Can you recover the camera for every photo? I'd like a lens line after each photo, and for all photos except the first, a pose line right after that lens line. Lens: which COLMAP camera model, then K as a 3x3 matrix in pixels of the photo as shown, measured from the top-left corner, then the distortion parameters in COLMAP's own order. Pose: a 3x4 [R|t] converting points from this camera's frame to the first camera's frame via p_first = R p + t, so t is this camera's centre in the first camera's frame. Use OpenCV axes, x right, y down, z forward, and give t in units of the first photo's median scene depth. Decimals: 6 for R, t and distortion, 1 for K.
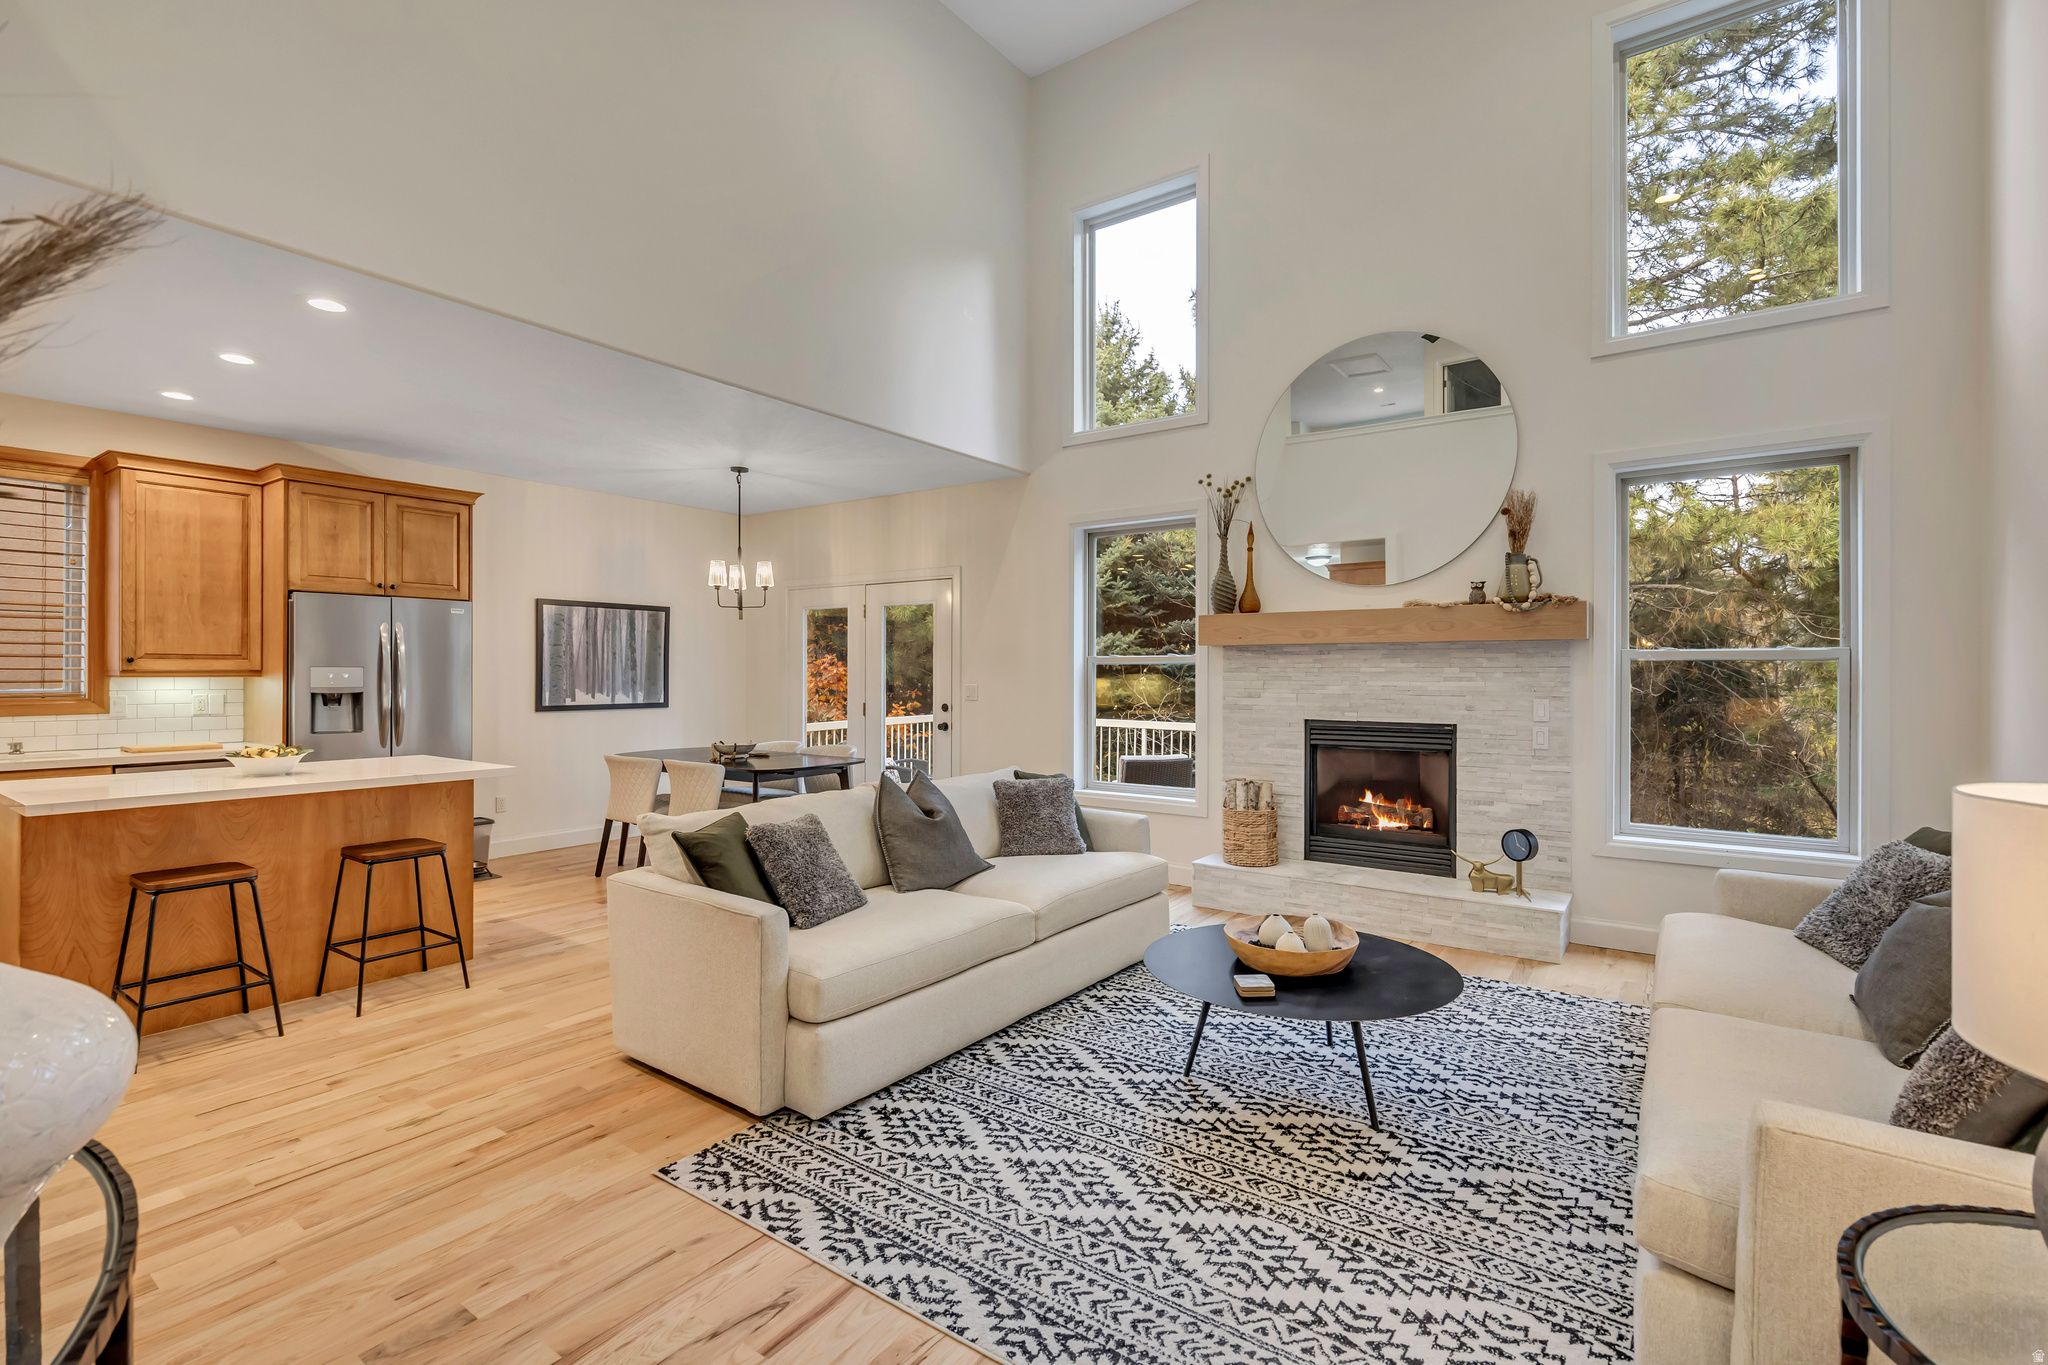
lens RADIAL K [[927.3, 0, 1023.2], [0, 927.3, 671.7], [0, 0, 1]] dist [0.000061, -0.000911]
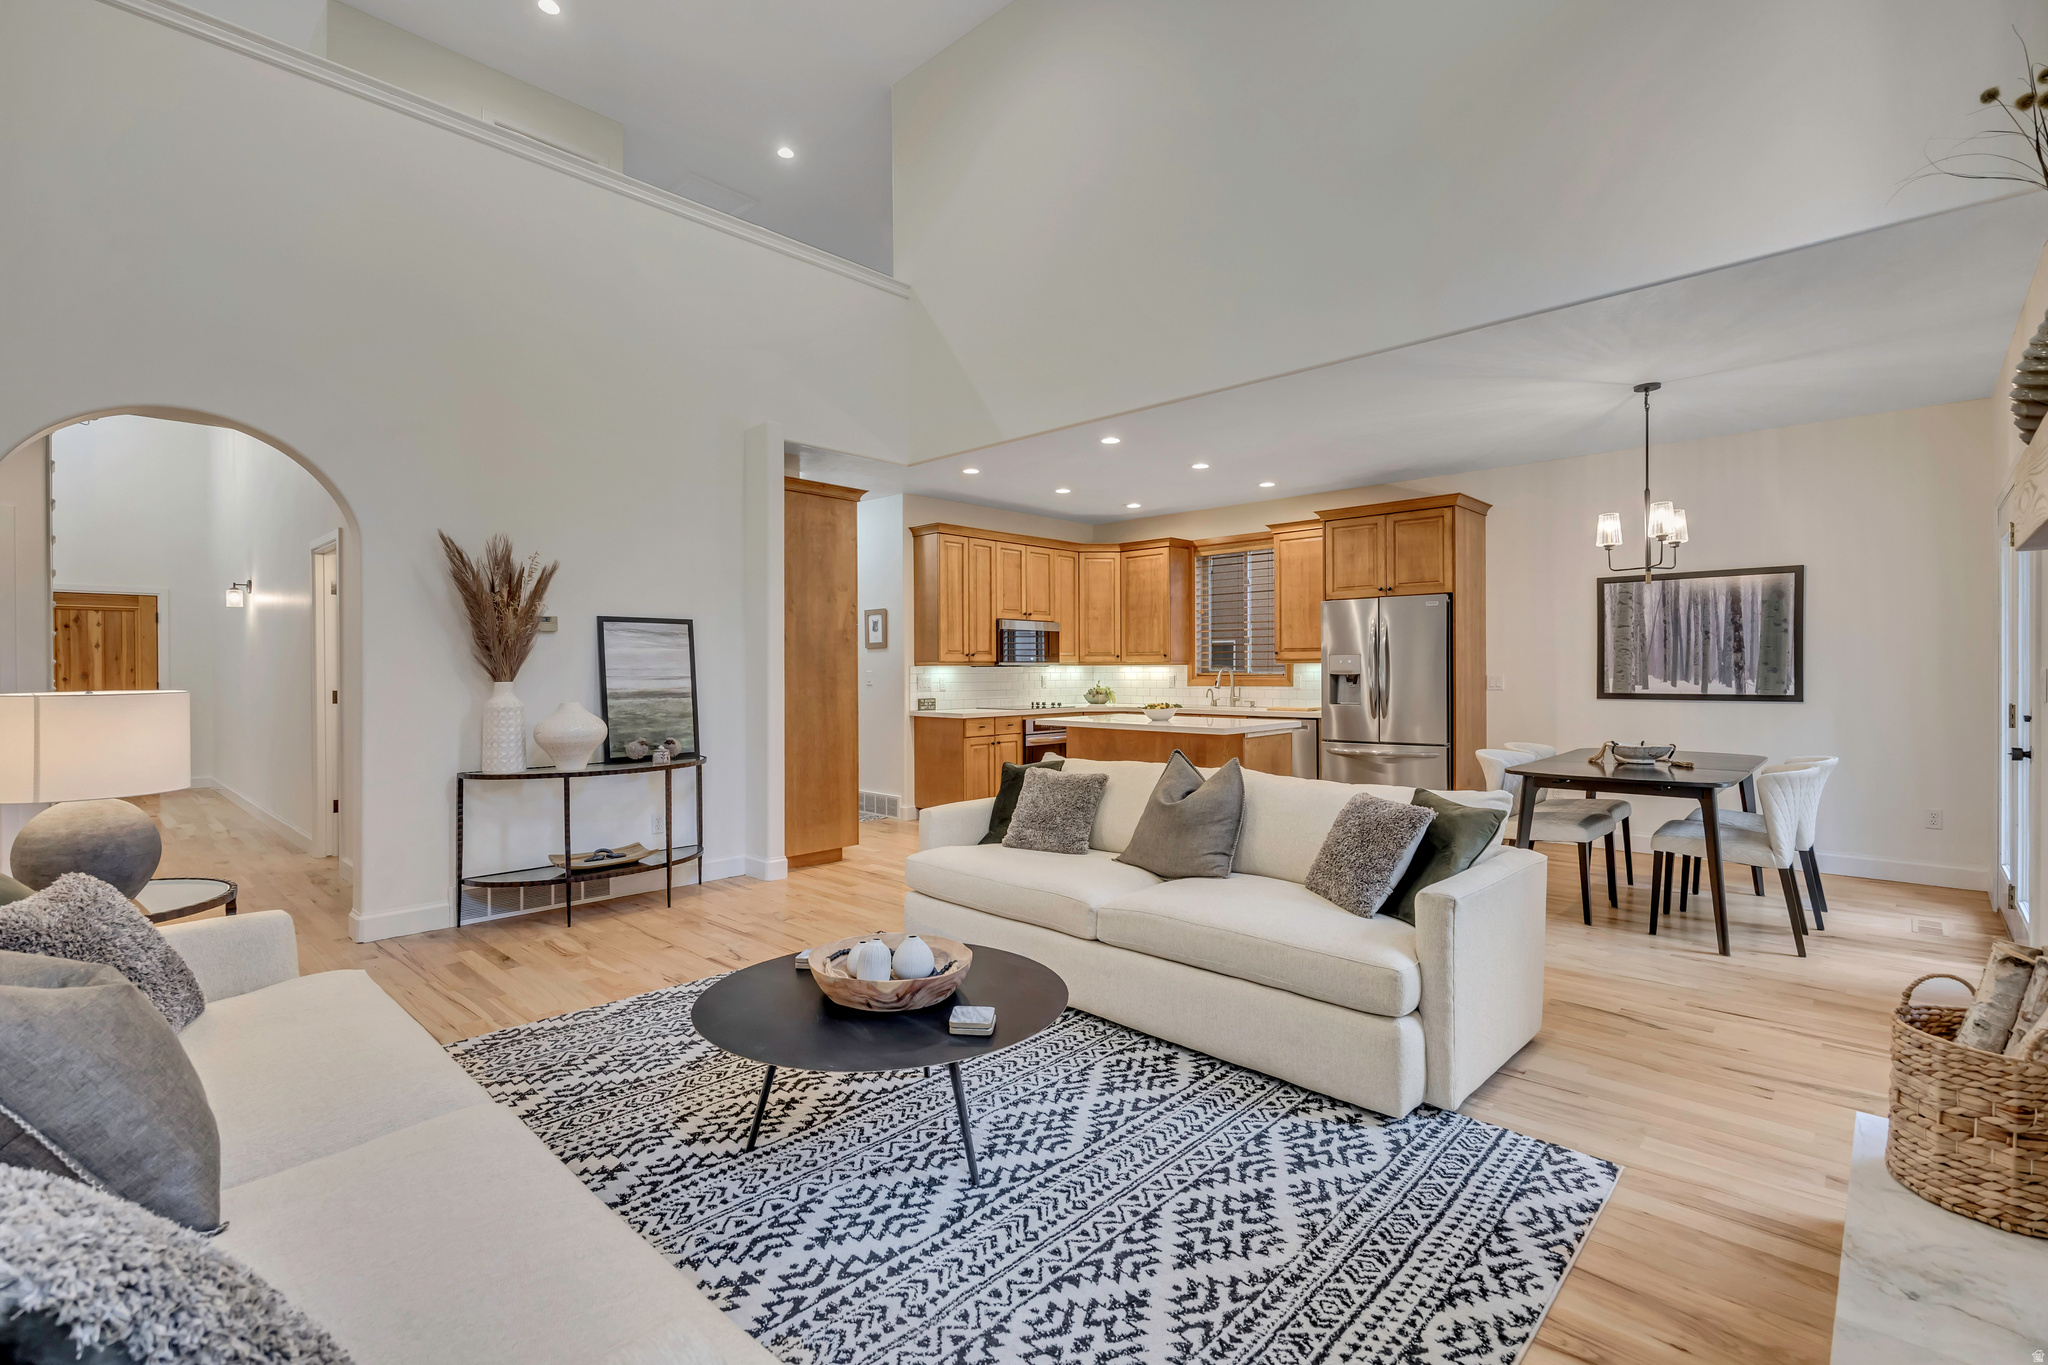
lens RADIAL K [[927.3, 0, 1019.5], [0, 927.3, 674.1], [0, 0, 1]] dist [0.000061, -0.000911]
pose [[-0.141802, 0.003271, -0.989890, 0.681520], [0.004962, 0.999984, 0.002593, 0.017862], [0.989883, -0.004544, -0.141816, 0.769499]]
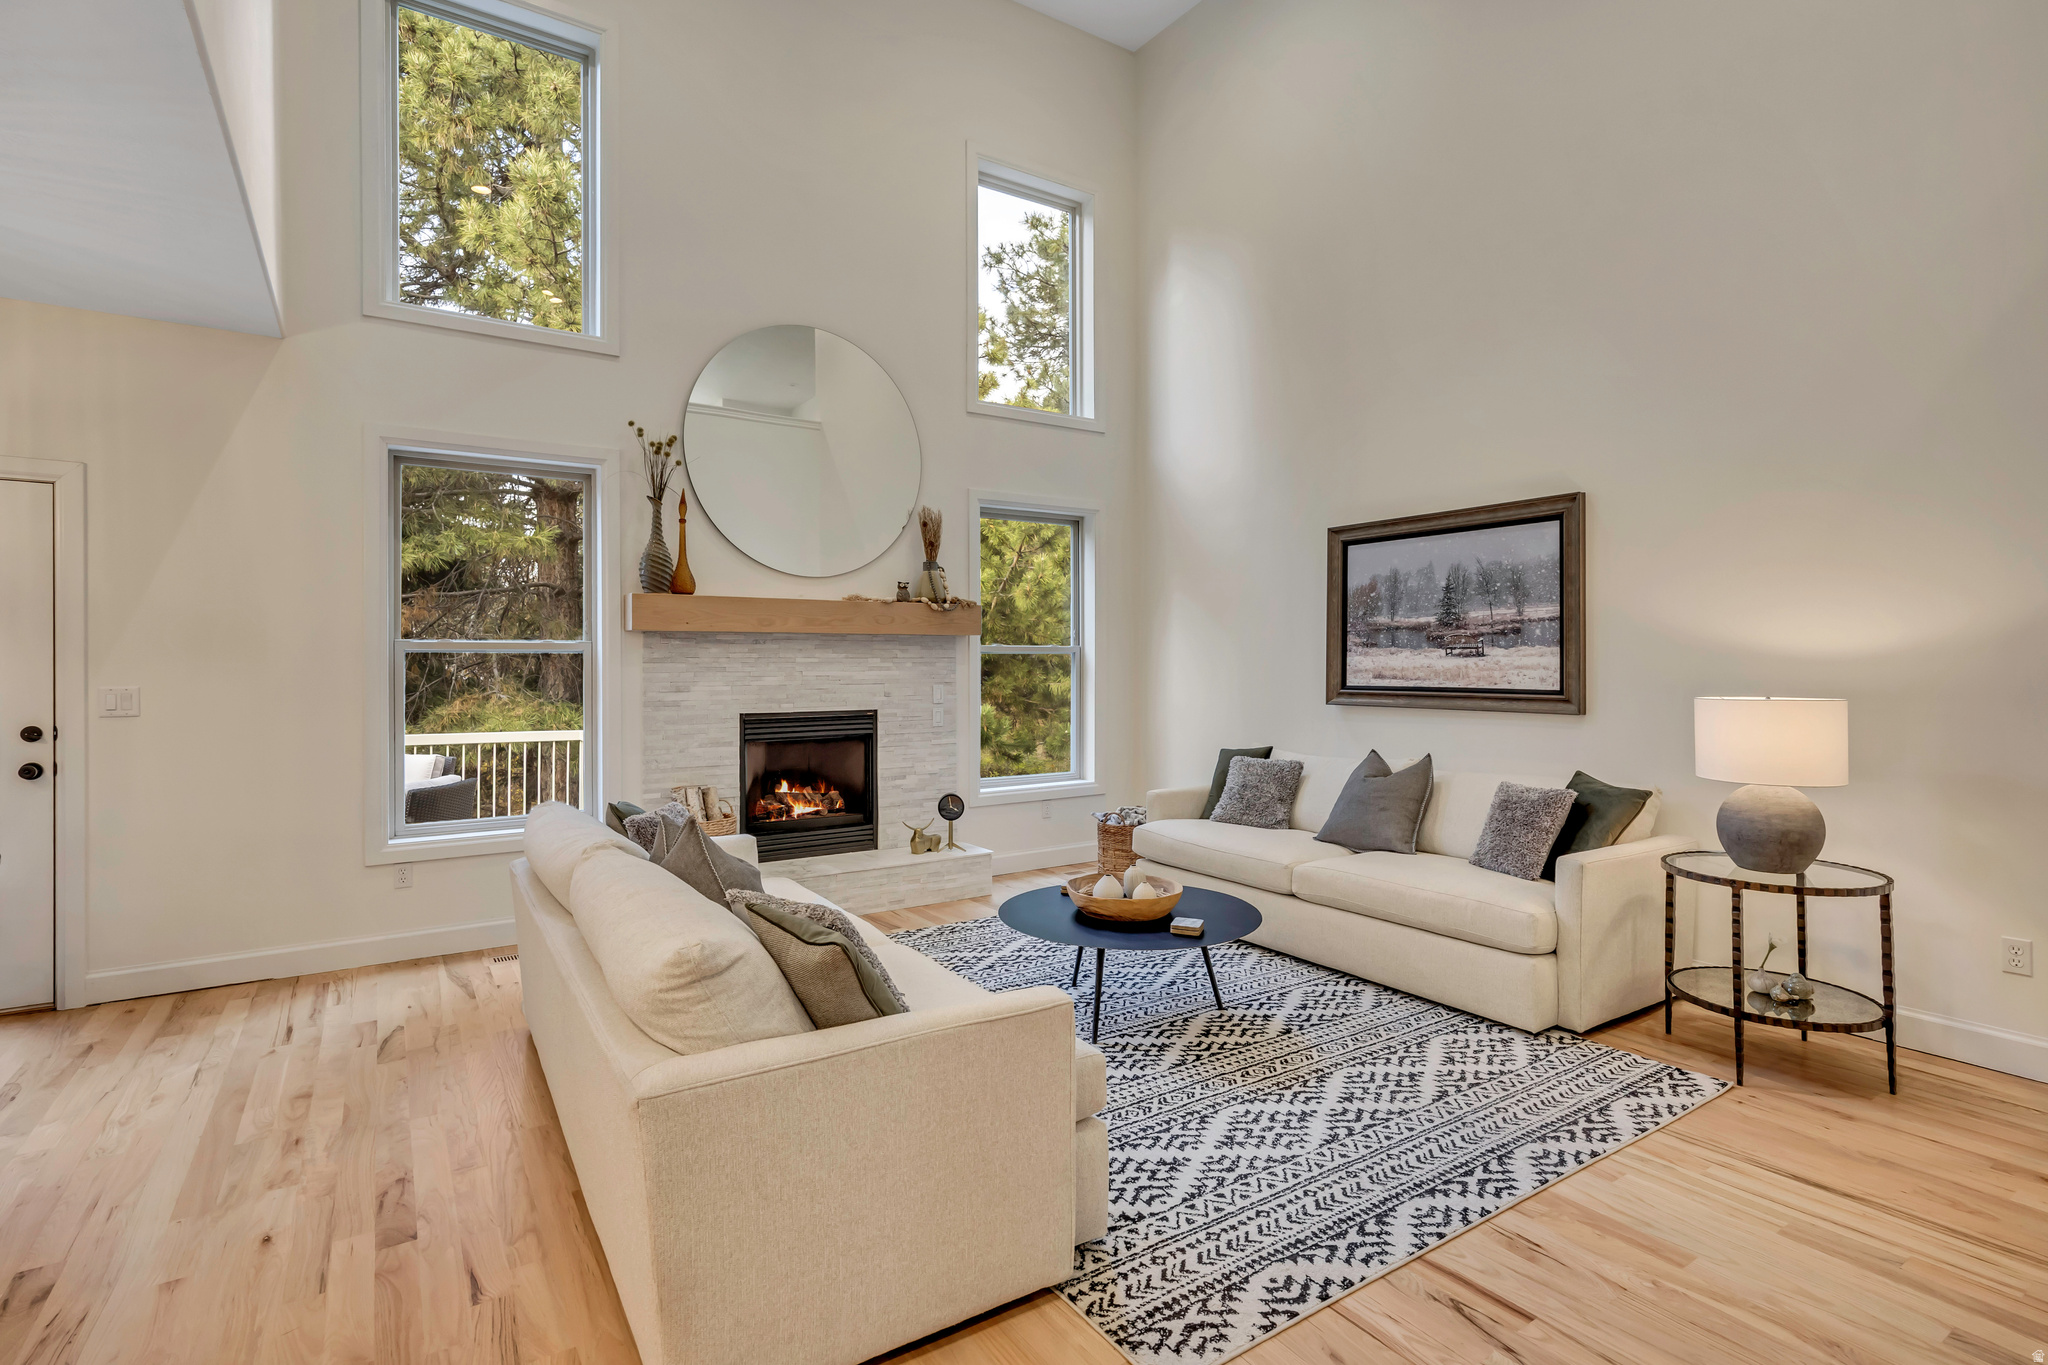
lens RADIAL K [[978.9, 0, 1022.9], [0, 978.9, 667.1], [0, 0, 1]] dist [0.005016, -0.000787]
pose [[0.357170, -0.006417, 0.934017, -0.561494], [0.002237, 0.999979, 0.006014, -0.000323], [-0.934037, -0.000058, 0.357177, 0.424915]]
